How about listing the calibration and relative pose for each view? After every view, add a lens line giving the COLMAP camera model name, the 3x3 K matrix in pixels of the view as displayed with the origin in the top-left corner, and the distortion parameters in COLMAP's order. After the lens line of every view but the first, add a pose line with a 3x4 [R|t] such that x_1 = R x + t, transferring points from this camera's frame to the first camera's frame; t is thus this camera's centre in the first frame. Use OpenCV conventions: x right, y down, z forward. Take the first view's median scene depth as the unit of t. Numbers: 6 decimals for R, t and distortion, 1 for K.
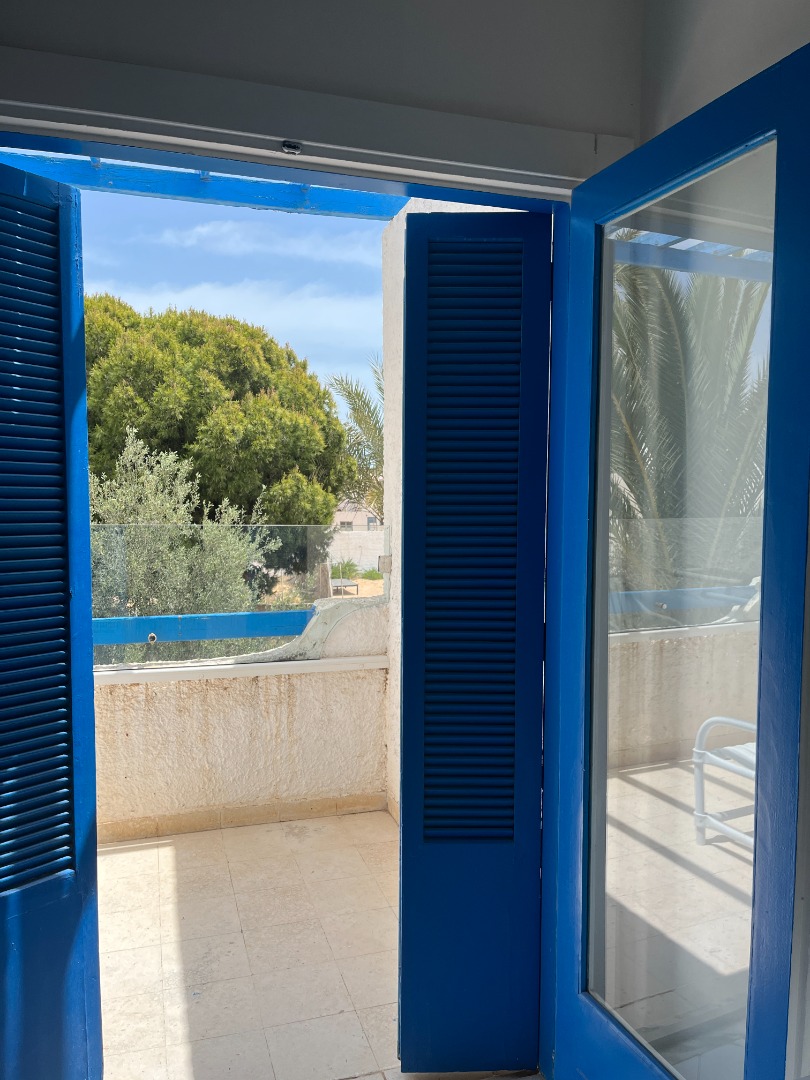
lens RADIAL K [[814.6, 0, 408.9], [0, 814.6, 537.1], [0, 0, 1]] dist [0.065656, -0.118105]
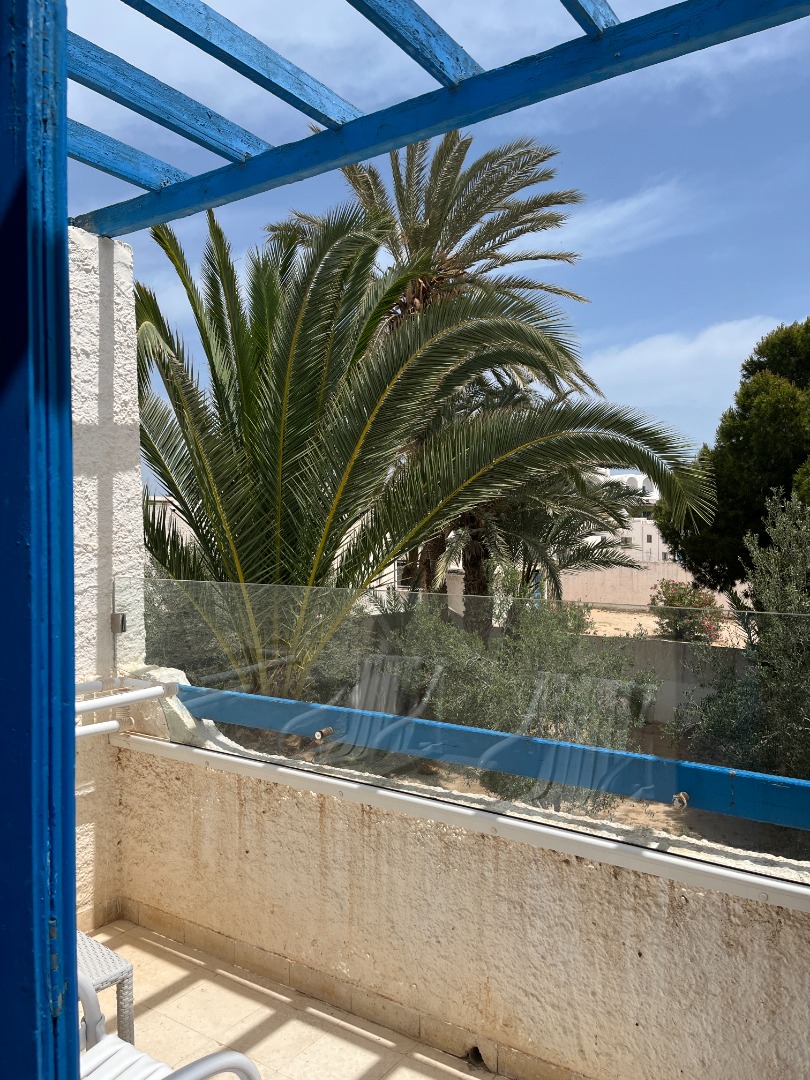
lens RADIAL K [[821.6, 0, 408.5], [0, 821.6, 544.5], [0, 0, 1]] dist [0.083677, -0.121633]
pose [[0.618786, 0.009388, -0.785504, 0.007853], [-0.034565, 0.999286, -0.015285, -0.012282], [0.784799, 0.036609, 0.618668, 0.137916]]
